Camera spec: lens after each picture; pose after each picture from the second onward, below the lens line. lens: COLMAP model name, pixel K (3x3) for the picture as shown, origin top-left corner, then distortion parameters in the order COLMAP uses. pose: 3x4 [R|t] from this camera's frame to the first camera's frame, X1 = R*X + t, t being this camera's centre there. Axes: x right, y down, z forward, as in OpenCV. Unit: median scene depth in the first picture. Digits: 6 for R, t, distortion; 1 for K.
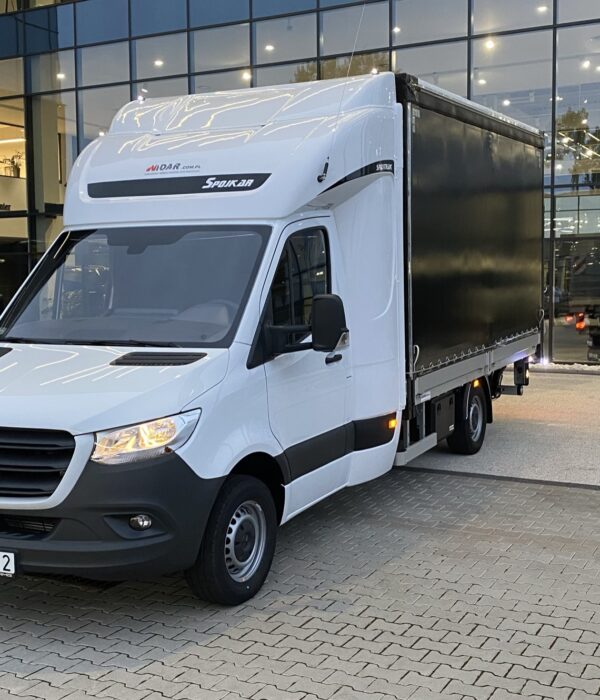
lens RADIAL K [[979.8, 0, 299.9], [0, 979.8, 369.9], [0, 0, 1]] dist [0.035394, -0.019605]
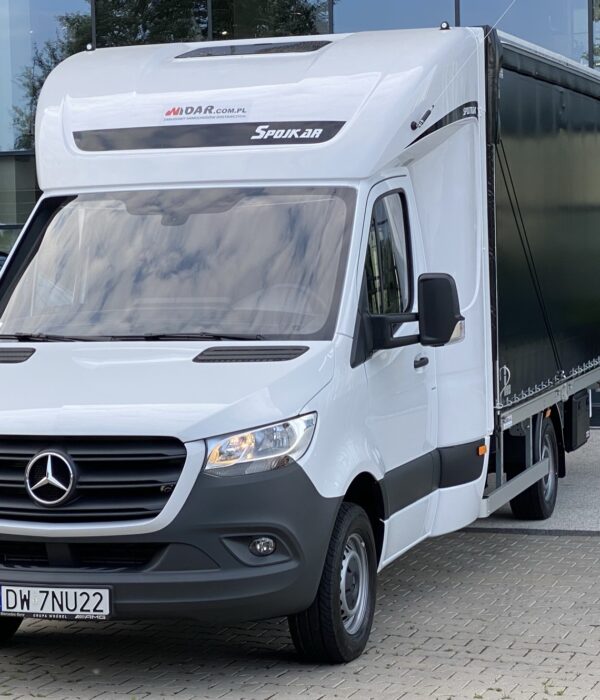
lens RADIAL K [[1932.1, 0, 300.0], [0, 1932.1, 350.0], [0, 0, 1]] dist [0.101395, 0.129942]
pose [[0.990282, -0.013006, 0.138464, -0.292611], [0.020795, 0.998272, -0.054954, 0.066050], [-0.137510, 0.057299, 0.988842, -0.516318]]
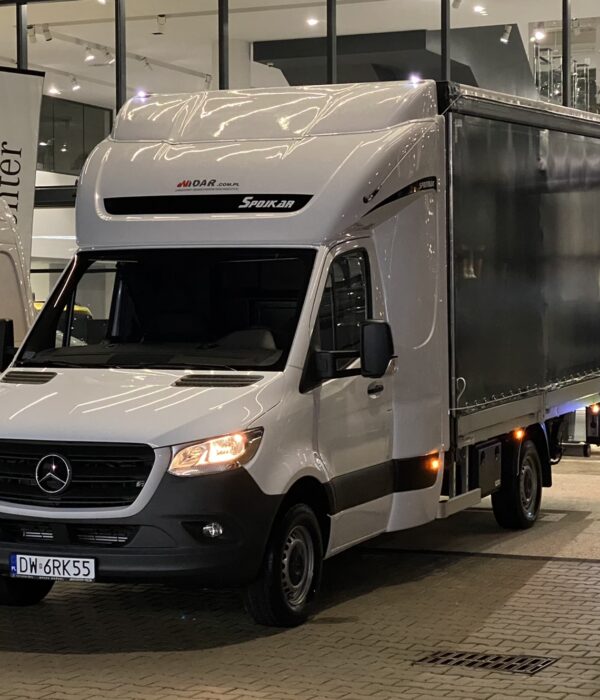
lens RADIAL K [[1885.2, 0, 300.0], [0, 1885.2, 350.0], [0, 0, 1]] dist [-0.166307, -0.751892]
pose [[0.998592, 0.005691, 0.052736, -0.145876], [-0.002212, 0.997831, -0.065795, 0.077335], [-0.052996, 0.065585, 0.996439, -0.871808]]
